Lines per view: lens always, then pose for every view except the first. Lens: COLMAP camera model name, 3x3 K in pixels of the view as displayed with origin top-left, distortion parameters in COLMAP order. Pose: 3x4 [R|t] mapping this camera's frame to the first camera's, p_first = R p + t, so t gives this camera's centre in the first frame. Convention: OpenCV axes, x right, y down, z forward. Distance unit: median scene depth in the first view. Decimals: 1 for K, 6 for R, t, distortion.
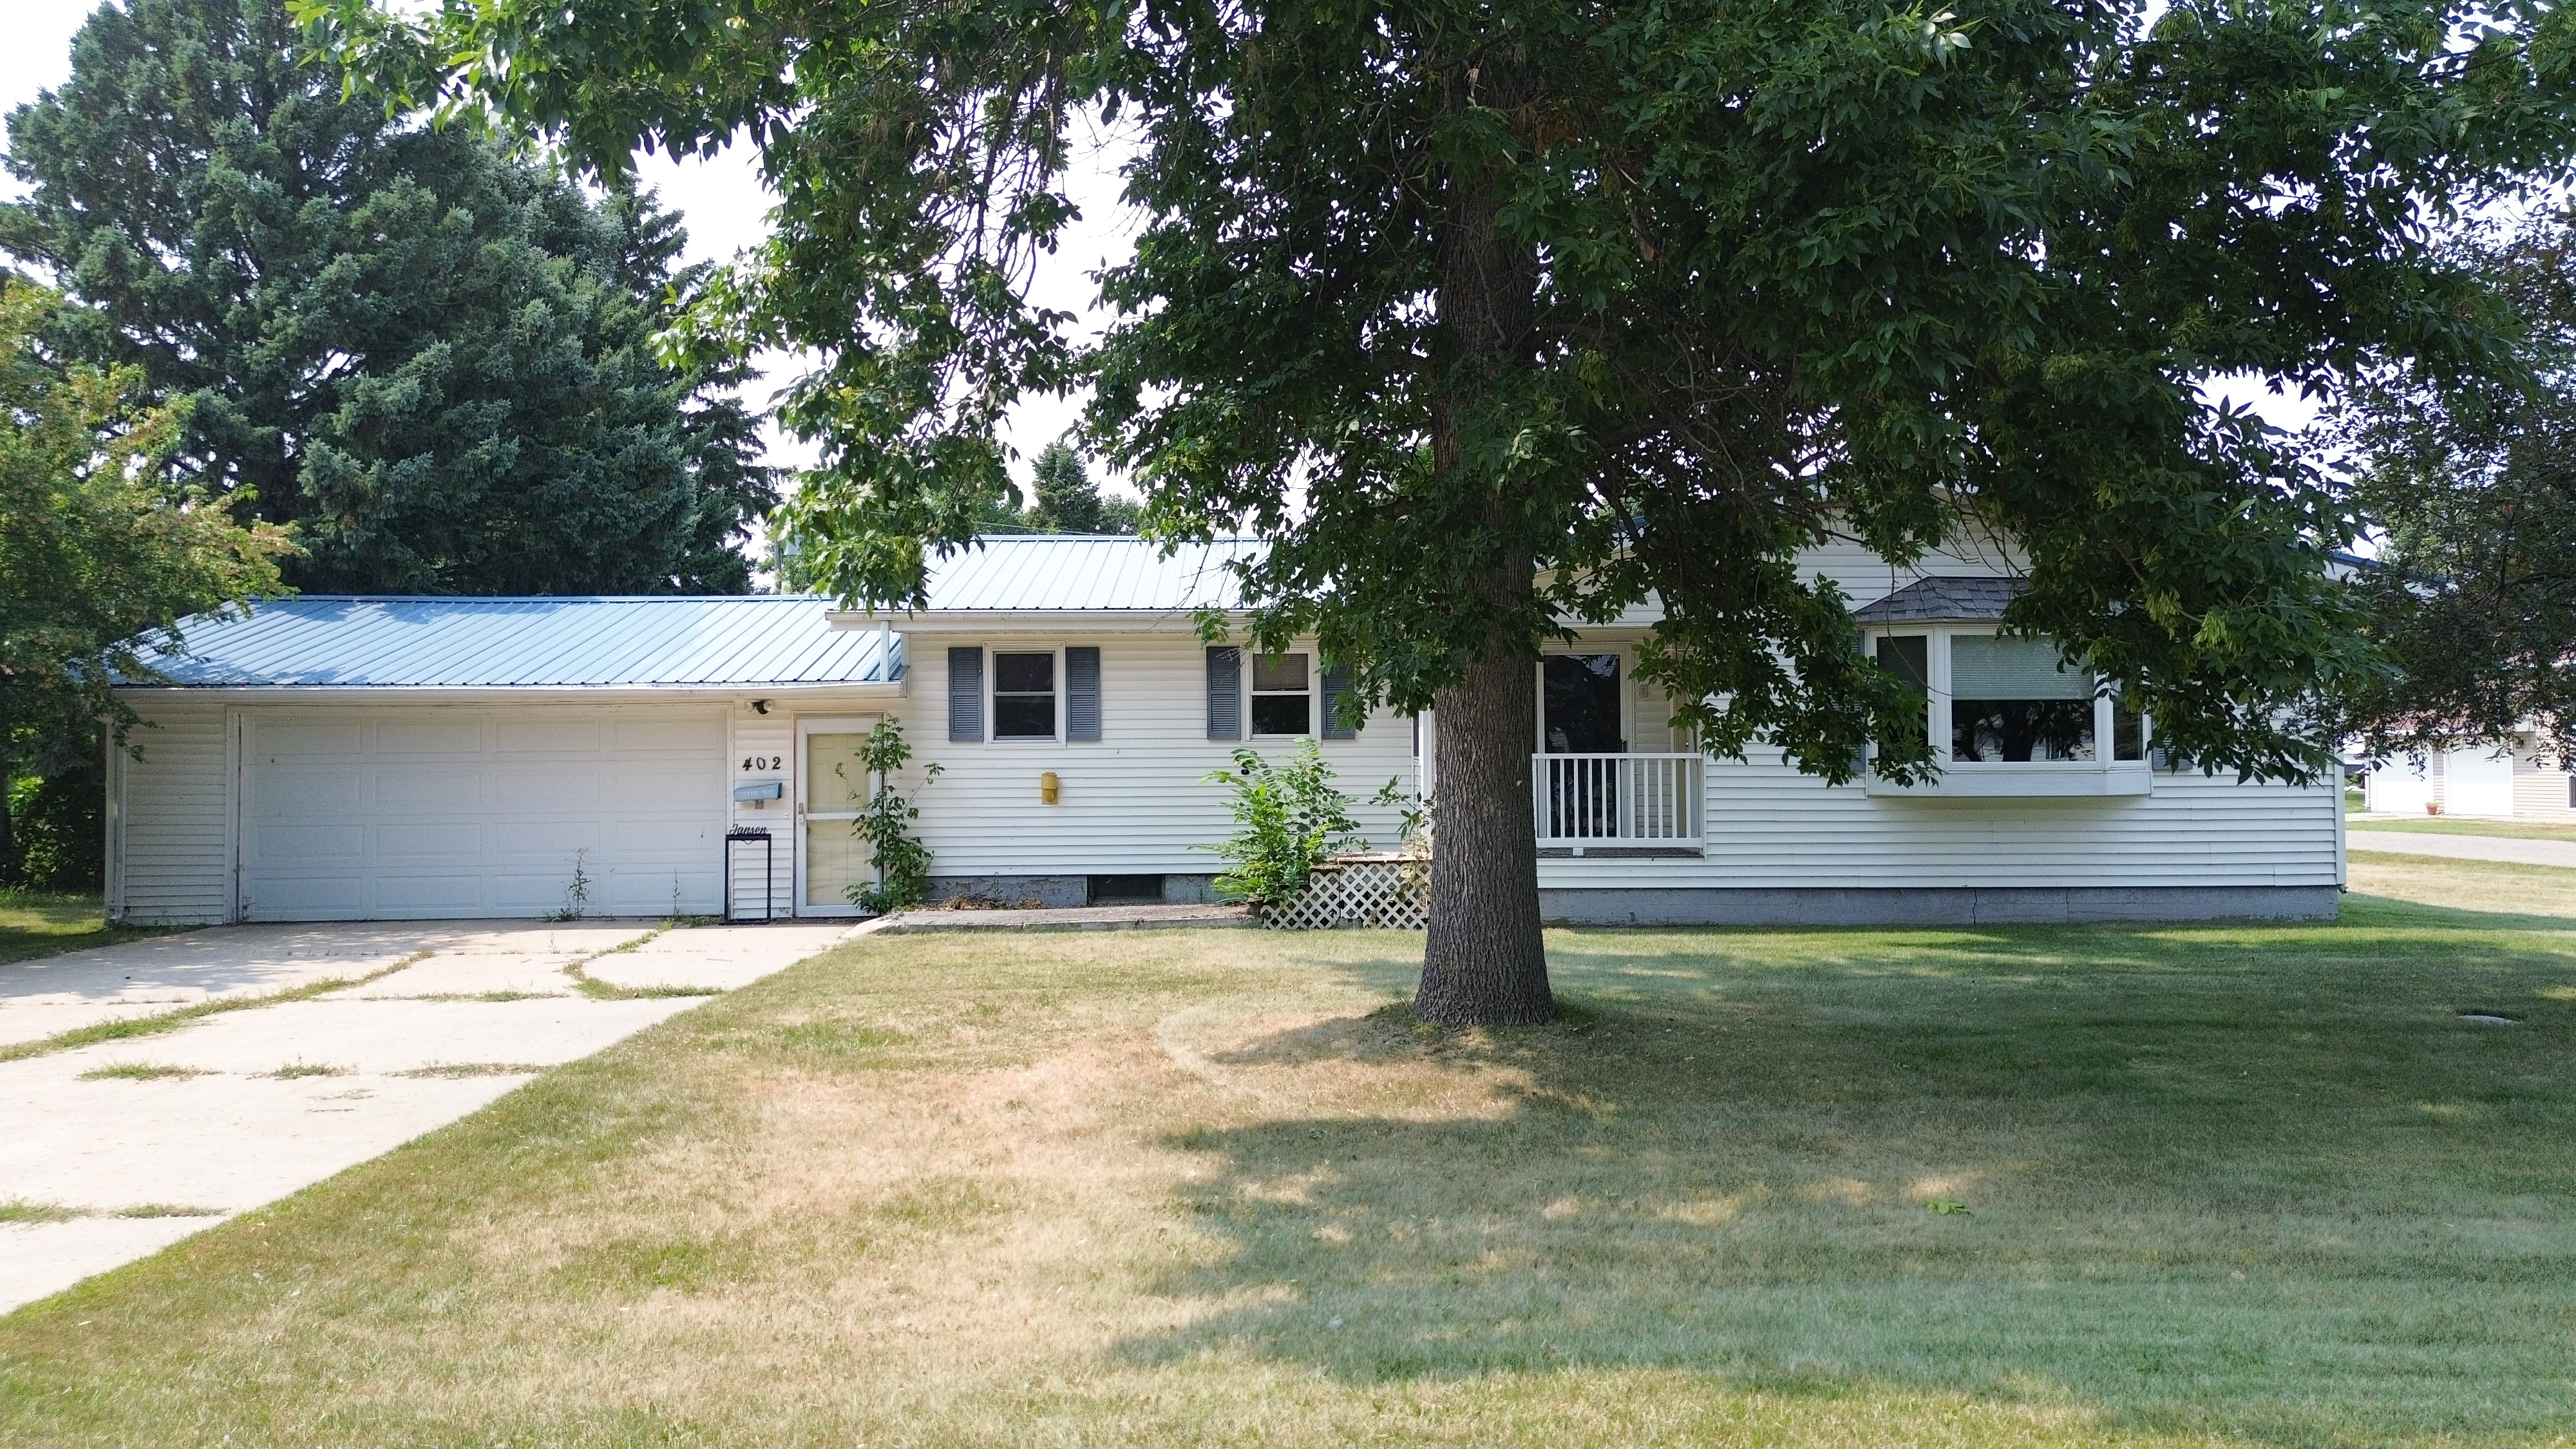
lens RADIAL K [[1823.2, 0, 1304.6], [0, 1823.2, 717.5], [0, 0, 1]] dist [0.061324, -0.057522]
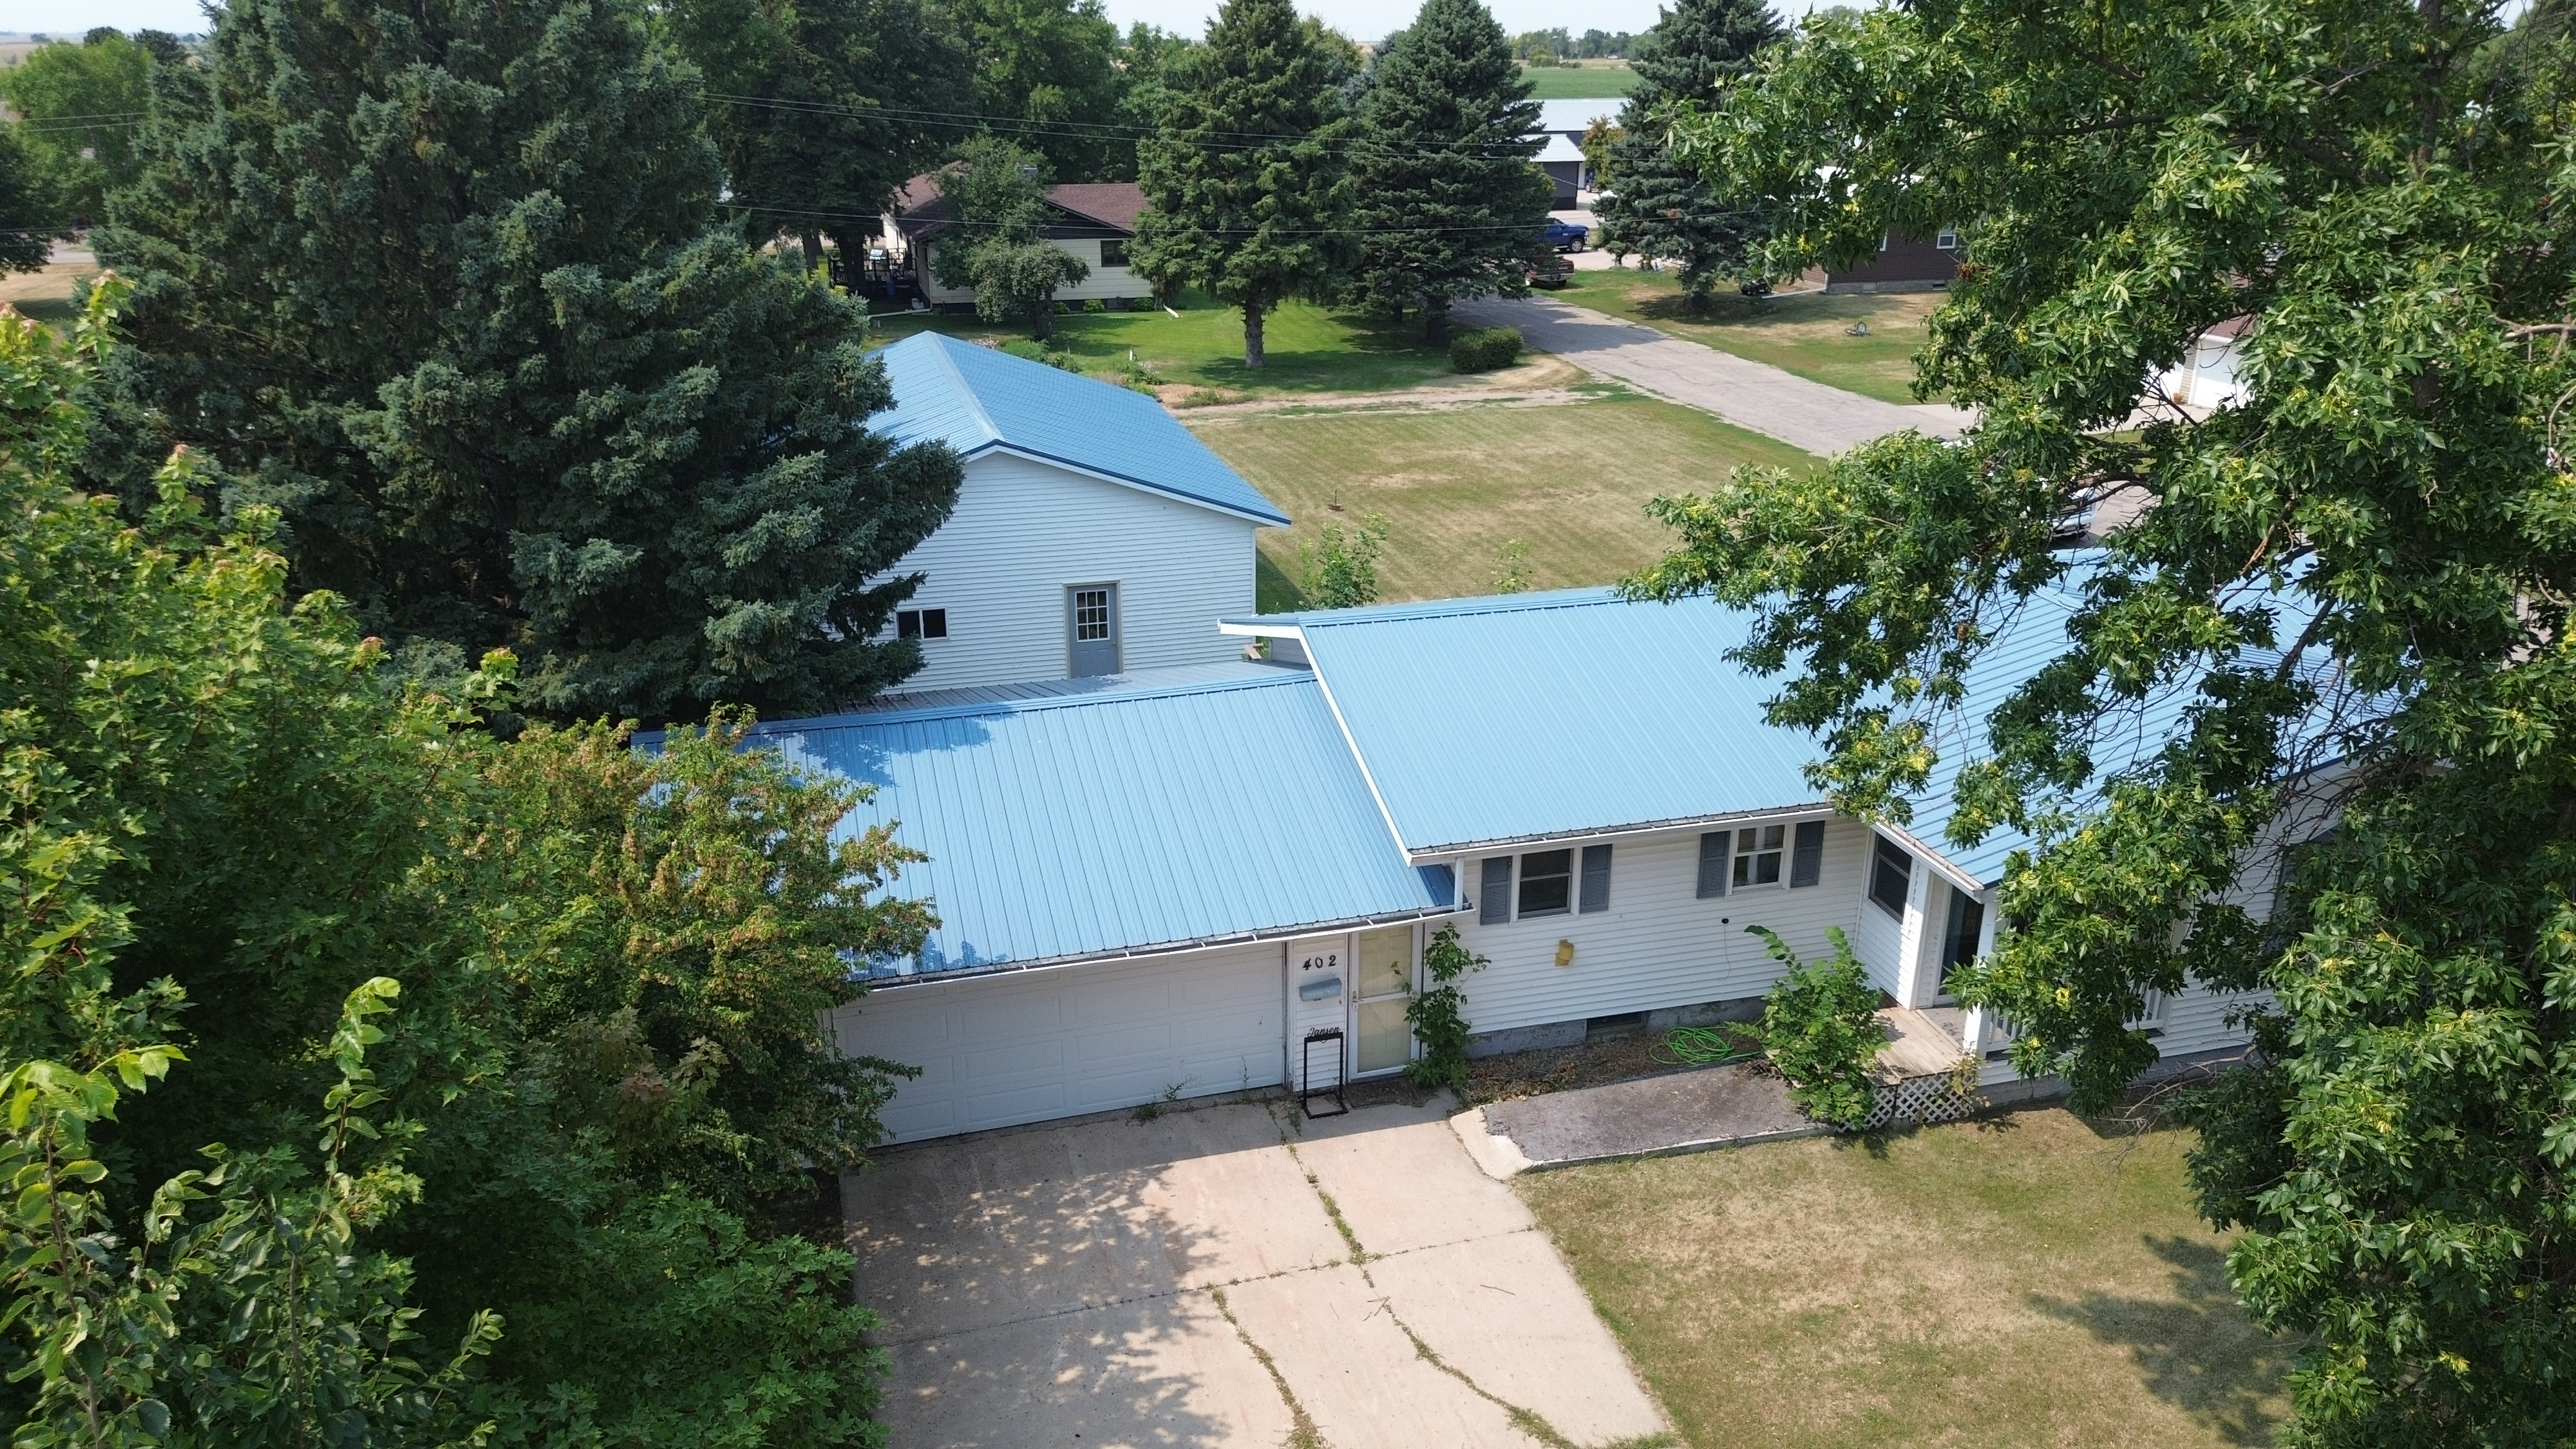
lens RADIAL K [[1823.2, 0, 1253.6], [0, 1823.2, 727.4], [0, 0, 1]] dist [0.061324, -0.057522]
pose [[0.975742, -0.074071, 0.206013, -0.550990], [-0.008539, 0.927431, 0.373896, -0.510734], [-0.218758, -0.366585, 0.904301, 0.087933]]
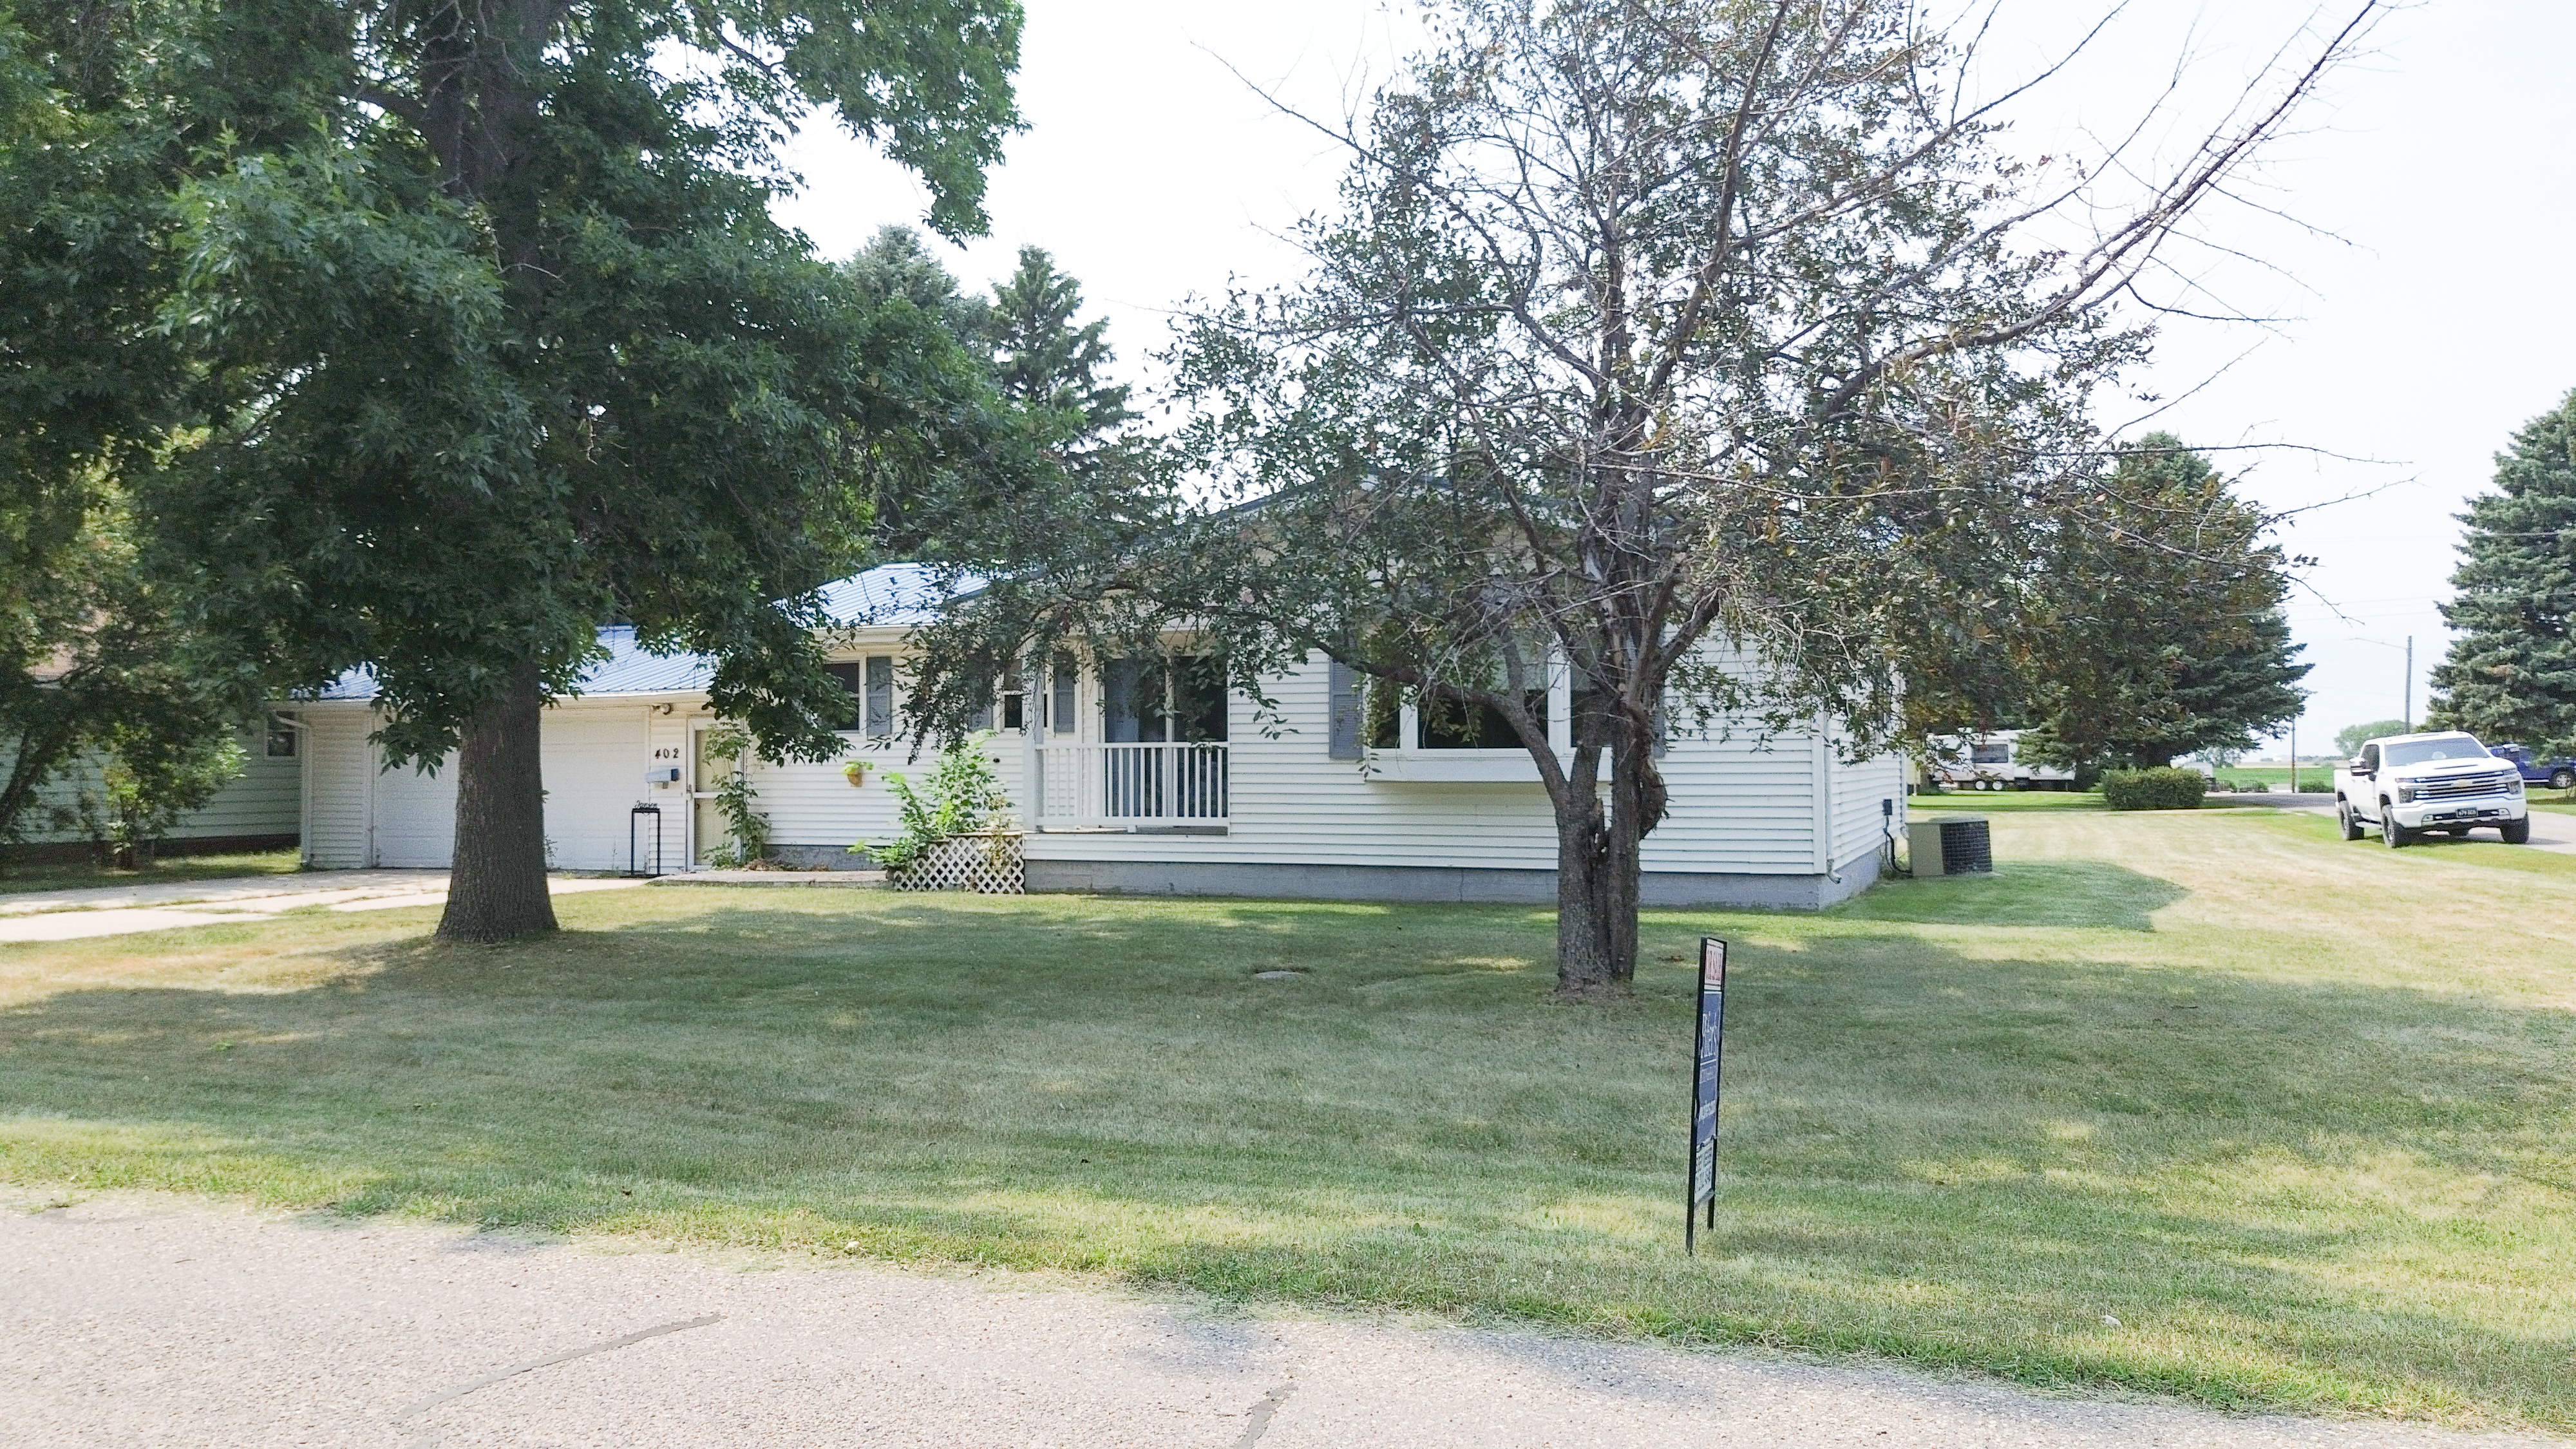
lens RADIAL K [[1823.2, 0, 1295.9], [0, 1823.2, 725.7], [0, 0, 1]] dist [0.061324, -0.057522]
pose [[0.913977, -0.007985, -0.405689, 0.629850], [0.010744, 0.999932, 0.004525, 0.004824], [0.405625, -0.008494, 0.914000, 0.009951]]
